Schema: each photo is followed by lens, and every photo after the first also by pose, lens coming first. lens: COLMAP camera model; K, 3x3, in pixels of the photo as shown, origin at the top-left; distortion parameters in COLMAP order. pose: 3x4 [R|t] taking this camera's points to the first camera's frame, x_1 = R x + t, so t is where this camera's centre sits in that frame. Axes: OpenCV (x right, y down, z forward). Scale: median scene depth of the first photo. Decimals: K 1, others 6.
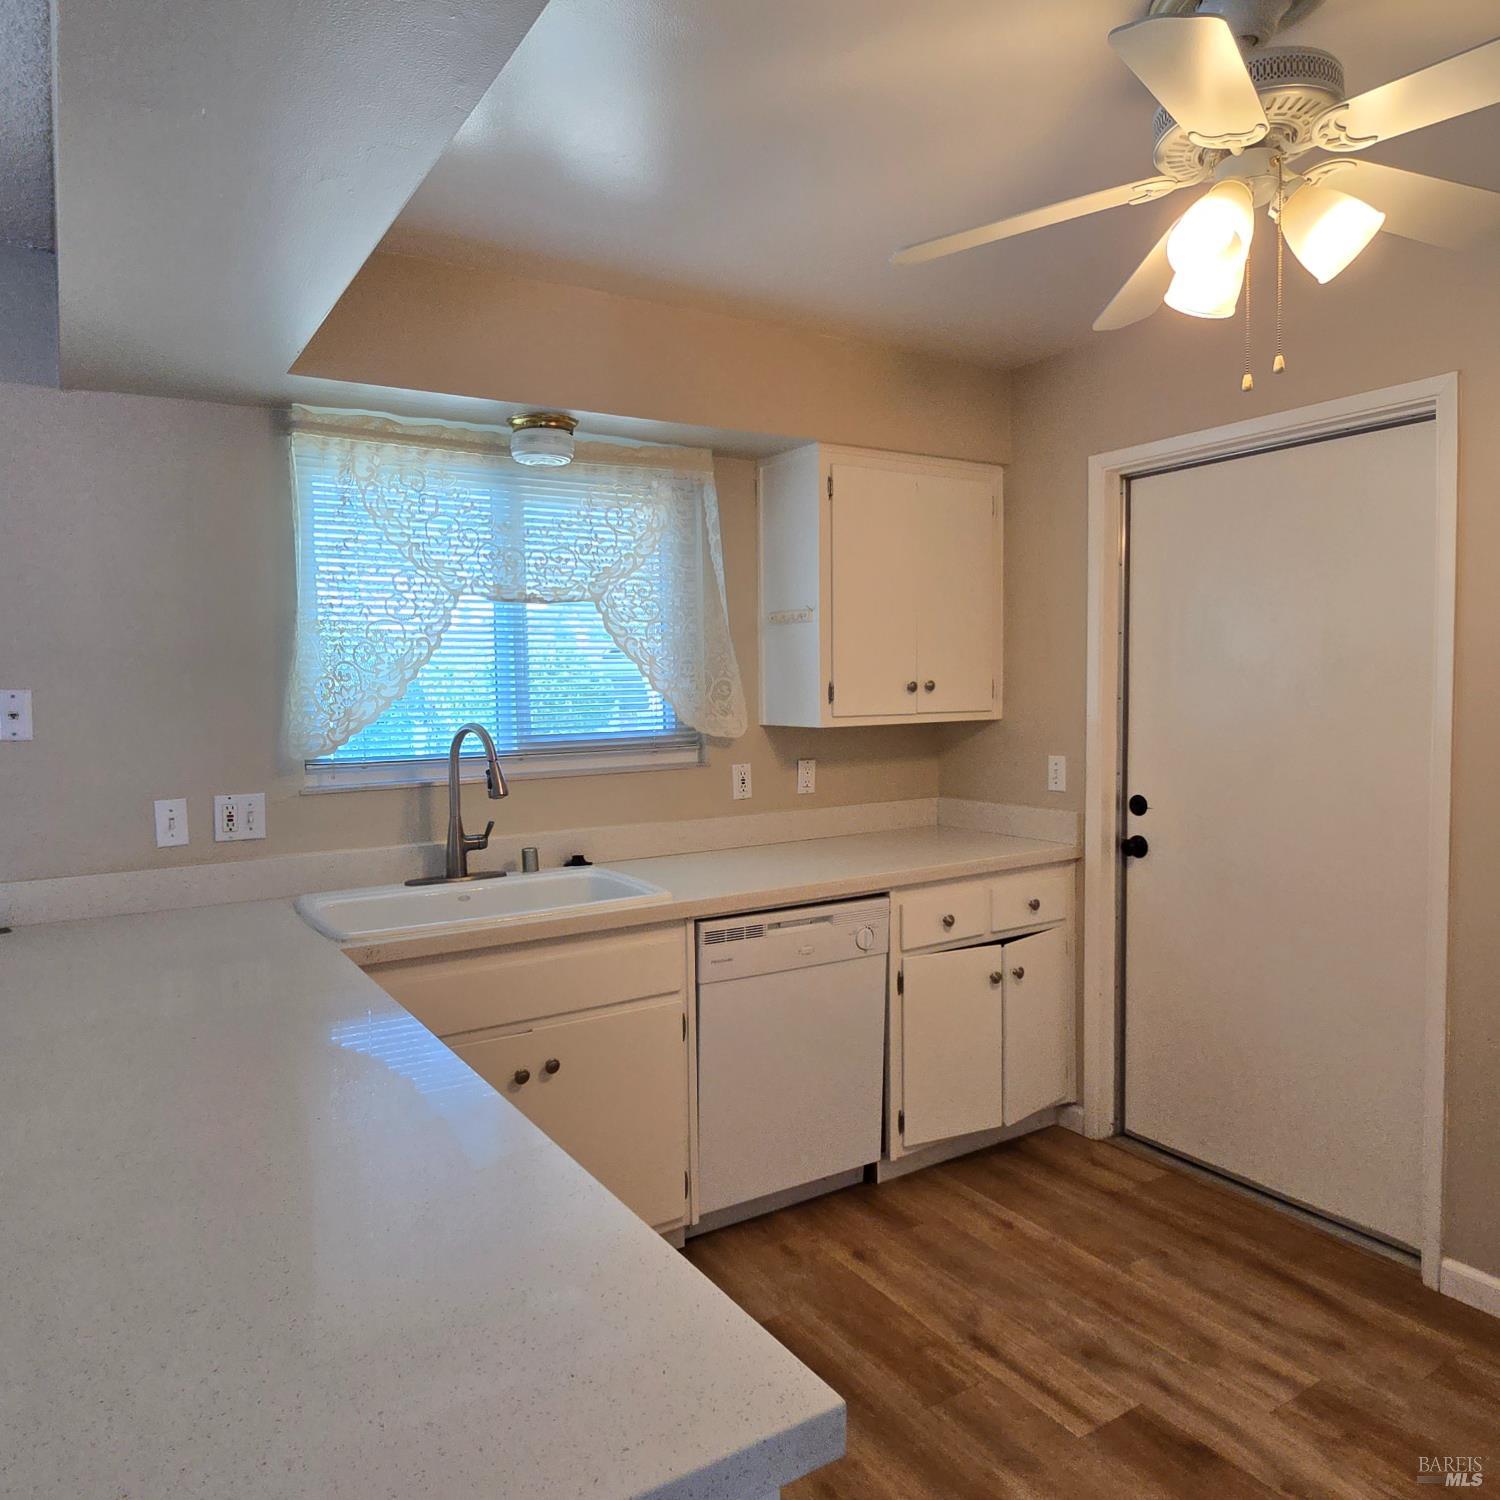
lens RADIAL K [[1060.4, 0, 724.2], [0, 1060.4, 737.6], [0, 0, 1]] dist [-0.005563, -0.001093]
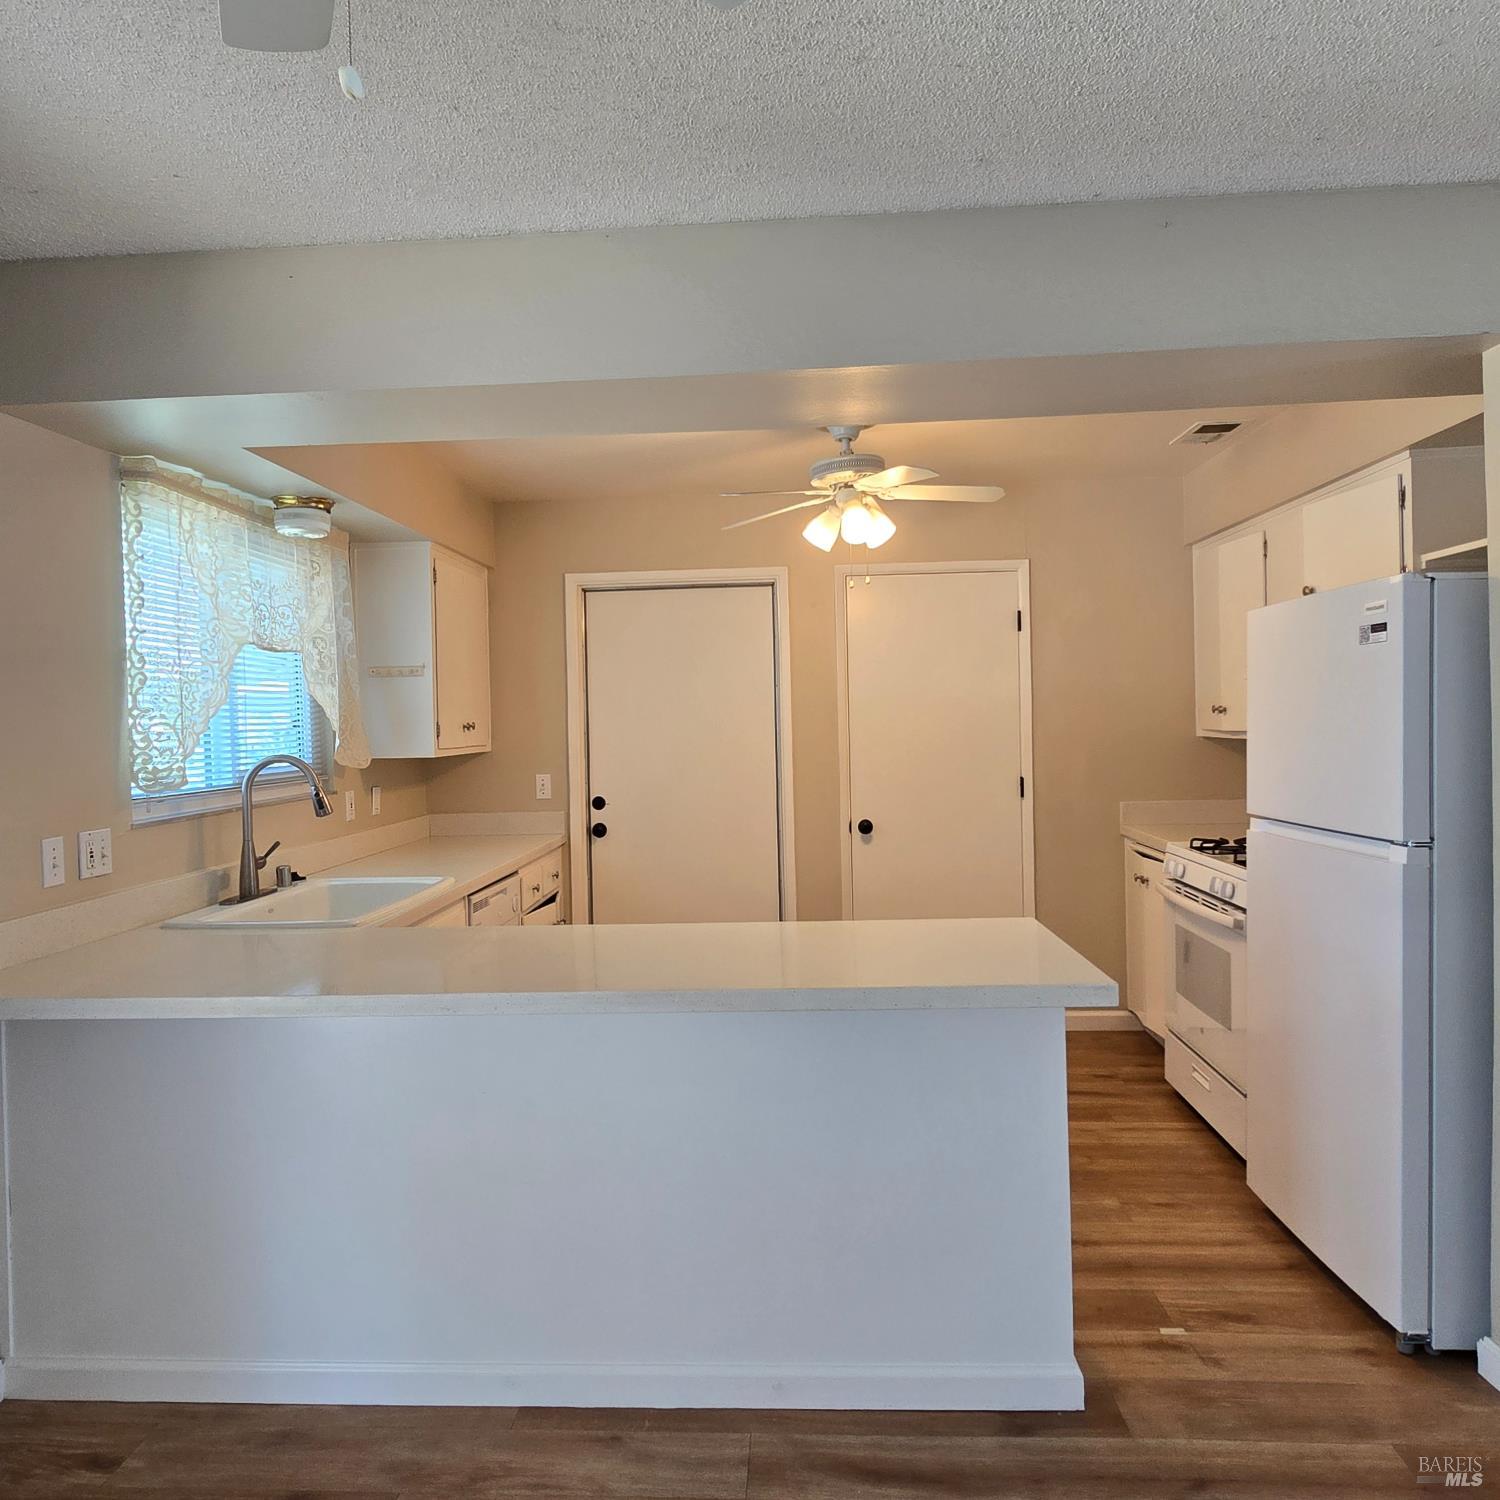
lens RADIAL K [[1060.4, 0, 724.2], [0, 1060.4, 737.6], [0, 0, 1]] dist [-0.005563, -0.001093]
pose [[0.589044, -0.009641, 0.808044, -0.842562], [0.055291, 0.998066, -0.028398, 0.025916], [-0.806207, 0.061405, 0.588438, -0.063442]]
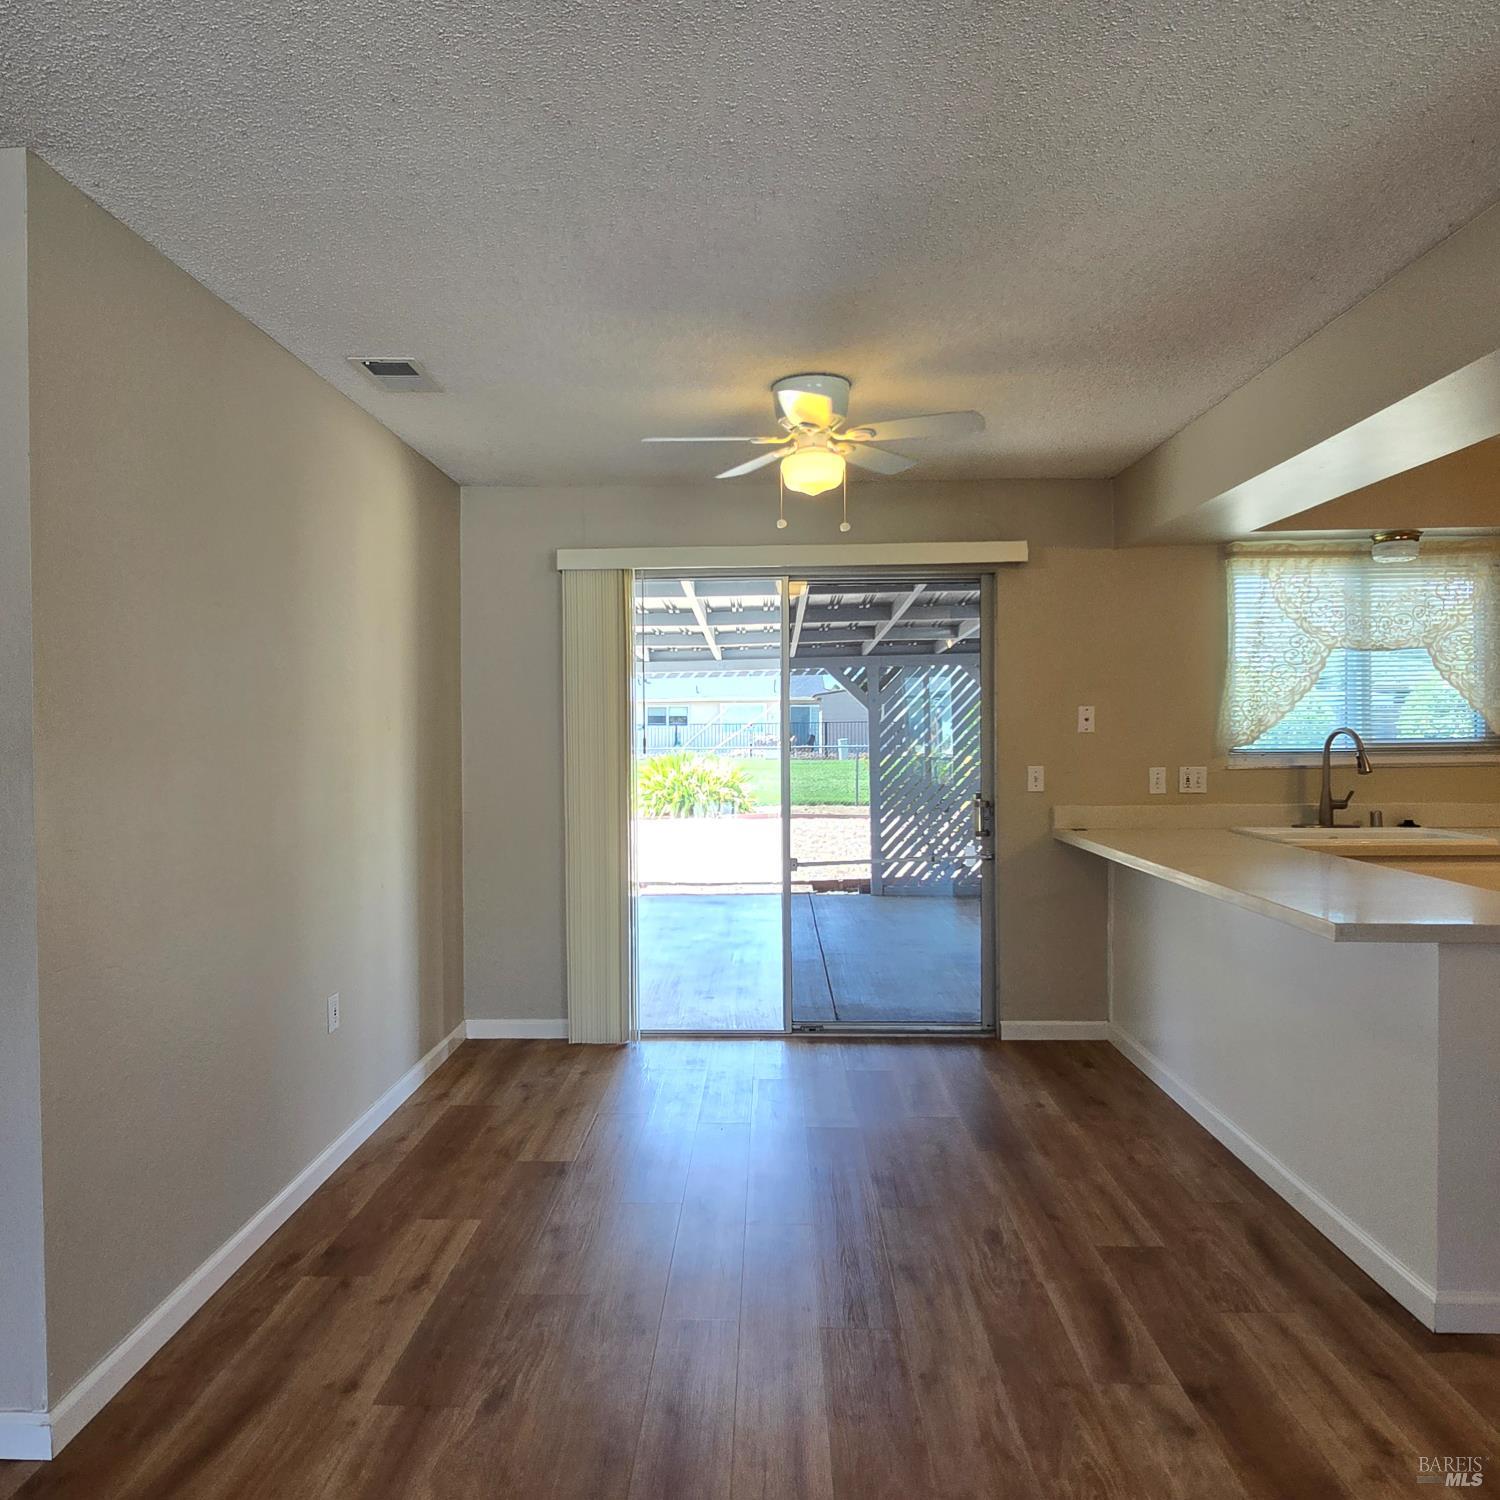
lens RADIAL K [[1060.4, 0, 724.2], [0, 1060.4, 737.6], [0, 0, 1]] dist [-0.005563, -0.001093]
pose [[0.828604, 0.018620, -0.559526, -0.113046], [-0.031296, 0.999424, -0.013087, 0.048461], [0.558960, 0.028355, 0.828710, -0.809585]]
